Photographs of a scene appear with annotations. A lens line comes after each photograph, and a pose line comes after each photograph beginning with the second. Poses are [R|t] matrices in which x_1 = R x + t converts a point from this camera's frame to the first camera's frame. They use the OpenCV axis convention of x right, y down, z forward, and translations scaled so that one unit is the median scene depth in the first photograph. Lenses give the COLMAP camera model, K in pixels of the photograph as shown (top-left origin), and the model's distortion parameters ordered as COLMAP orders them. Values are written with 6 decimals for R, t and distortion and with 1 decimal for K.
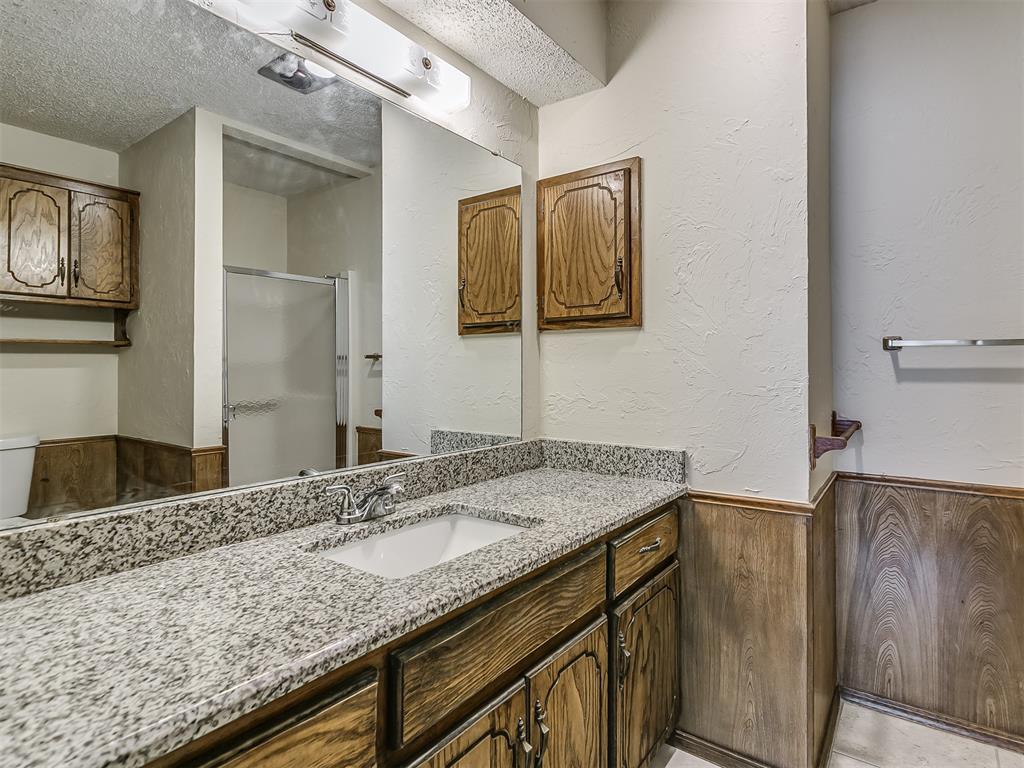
lens RADIAL K [[519.0, 0, 513.8], [0, 519.0, 366.1], [0, 0, 1]] dist [0.001241, -0.002709]
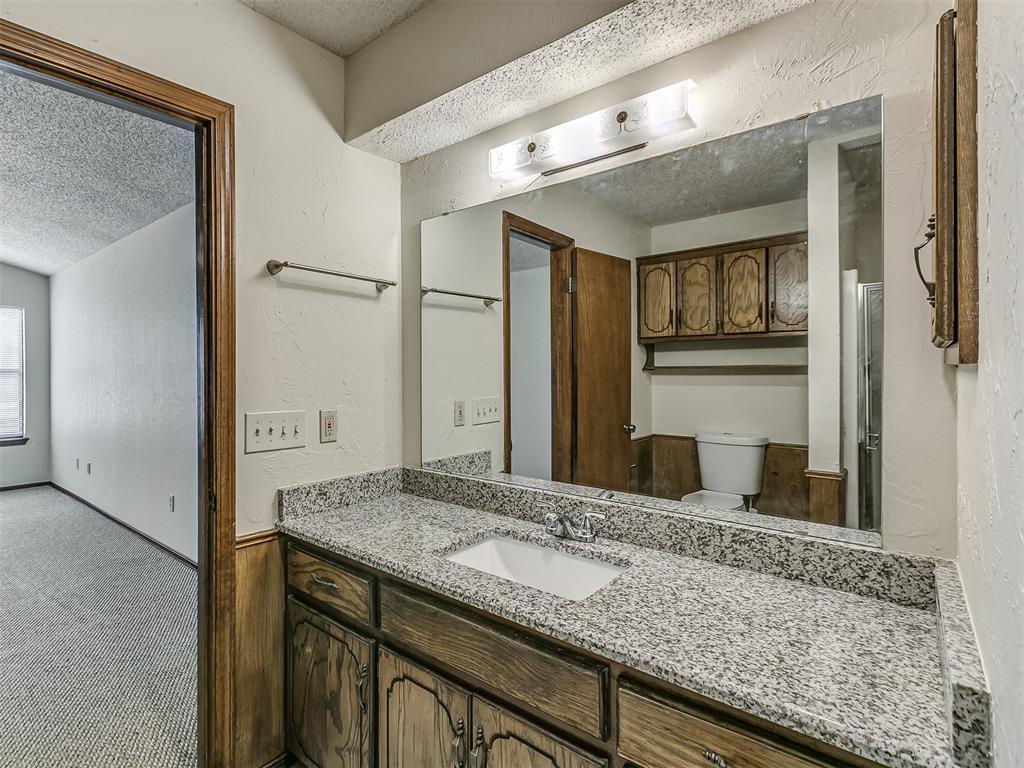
lens RADIAL K [[519.0, 0, 513.5], [0, 519.0, 376.3], [0, 0, 1]] dist [0.001241, -0.002709]
pose [[0.008413, 0.012805, -0.999883, 1.079572], [0.004736, 0.999906, 0.012845, -0.118136], [0.999953, -0.004844, 0.008352, 0.990939]]
